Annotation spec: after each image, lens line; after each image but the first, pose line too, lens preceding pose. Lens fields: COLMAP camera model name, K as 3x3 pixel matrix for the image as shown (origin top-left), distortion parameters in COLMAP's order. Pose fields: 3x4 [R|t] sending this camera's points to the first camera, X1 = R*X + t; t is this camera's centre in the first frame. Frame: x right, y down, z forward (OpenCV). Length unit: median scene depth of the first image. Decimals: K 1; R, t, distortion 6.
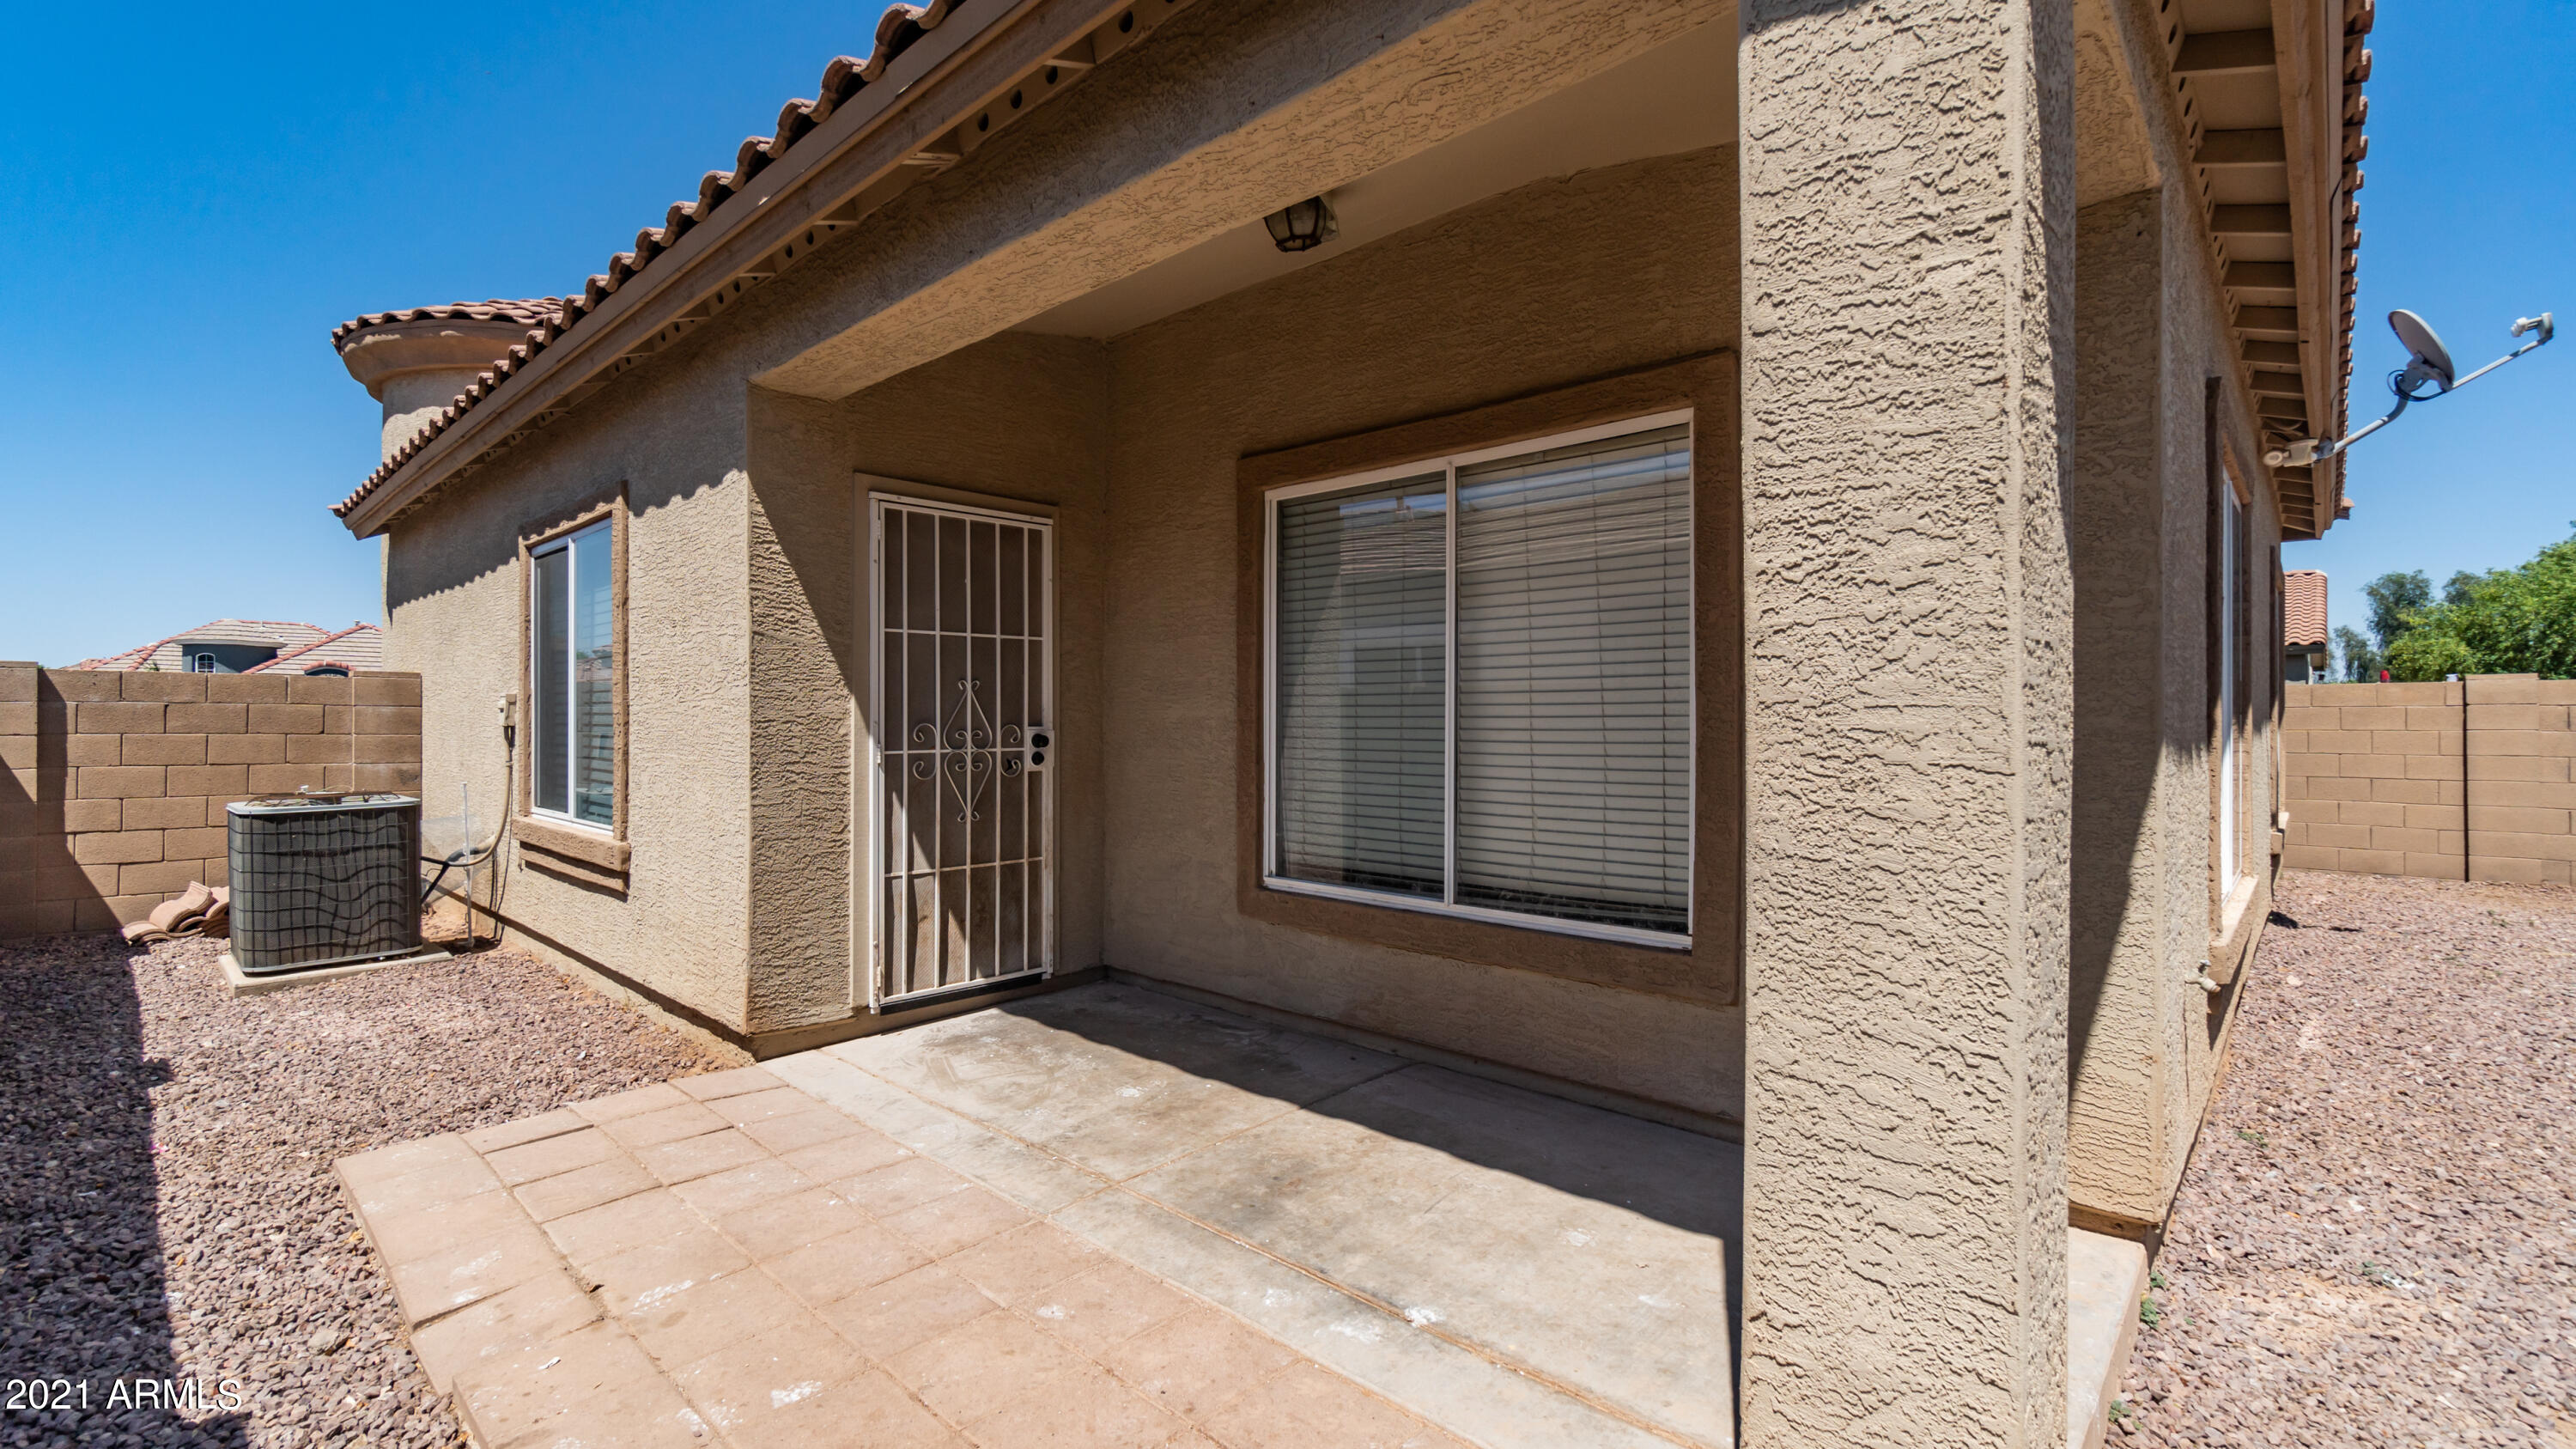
lens RADIAL K [[1157.4, 0, 1209.1], [0, 1157.4, 713.0], [0, 0, 1]] dist [-0.008131, 0.003595]
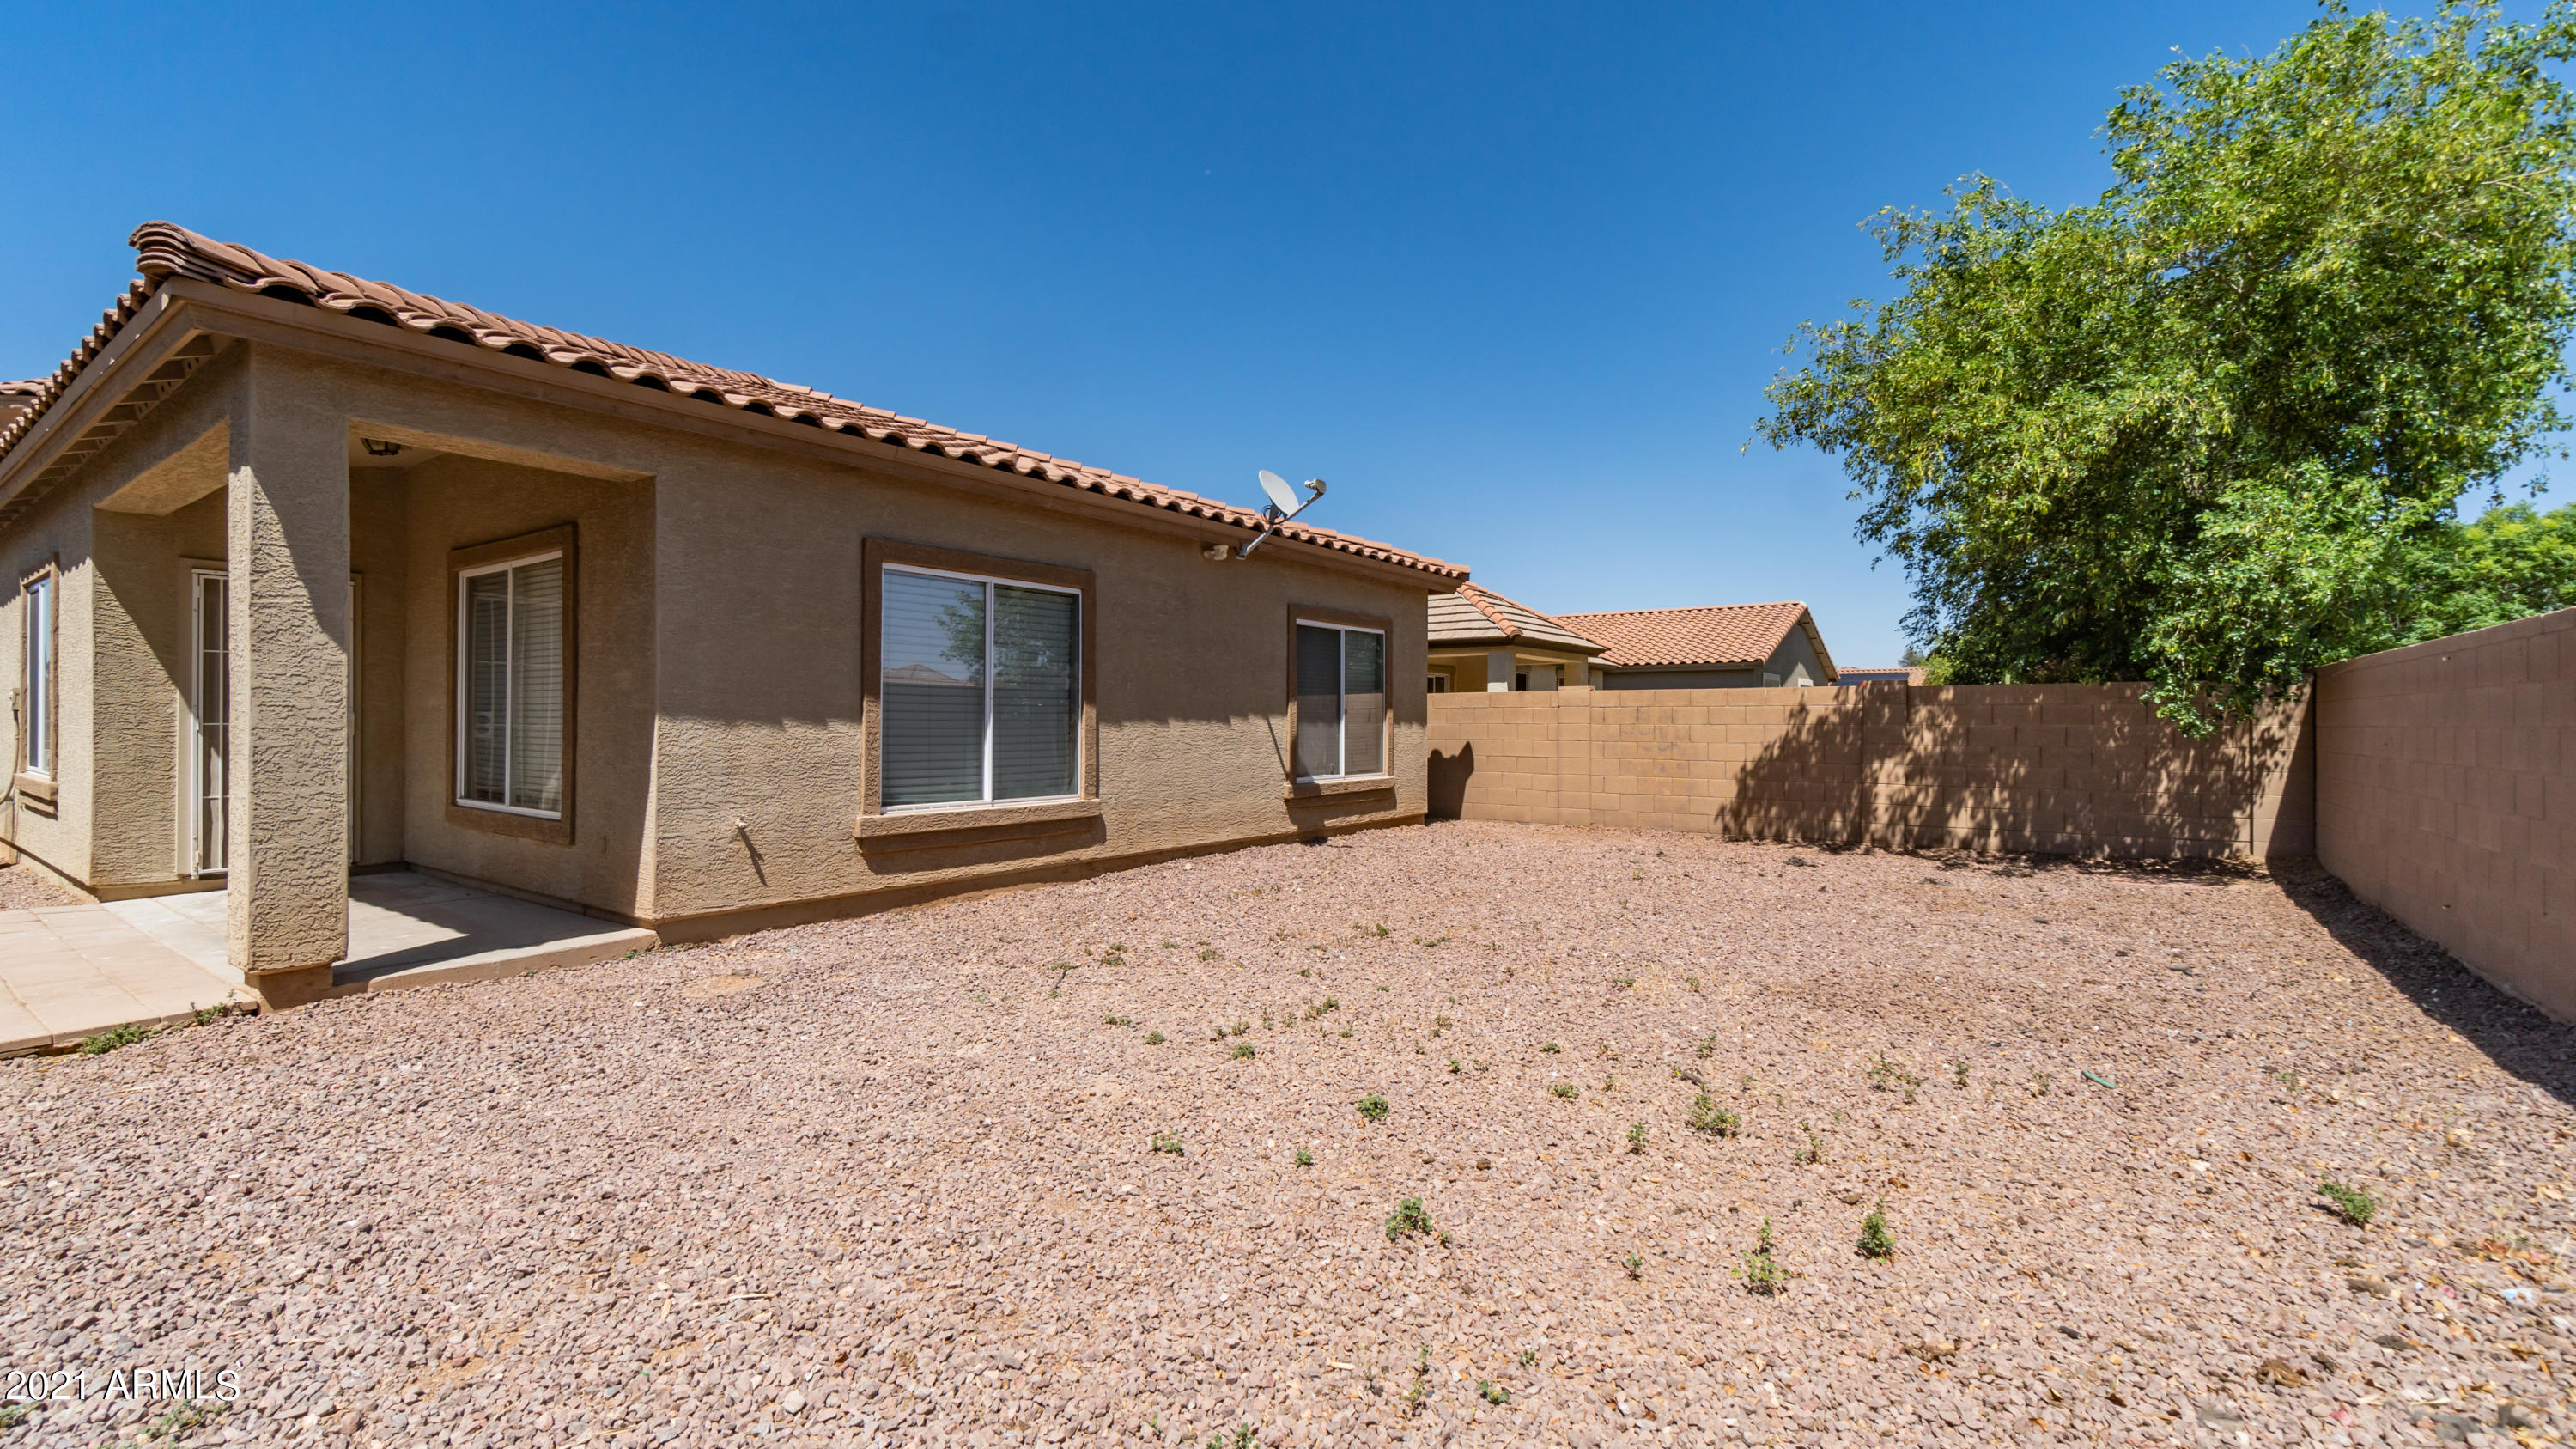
lens RADIAL K [[1157.4, 0, 1228.4], [0, 1157.4, 713.4], [0, 0, 1]] dist [-0.008131, 0.003595]
pose [[0.991296, 0.005816, 0.131520, 1.006298], [-0.005781, 0.999983, -0.000647, 0.011747], [-0.131522, -0.000119, 0.991313, -0.883419]]
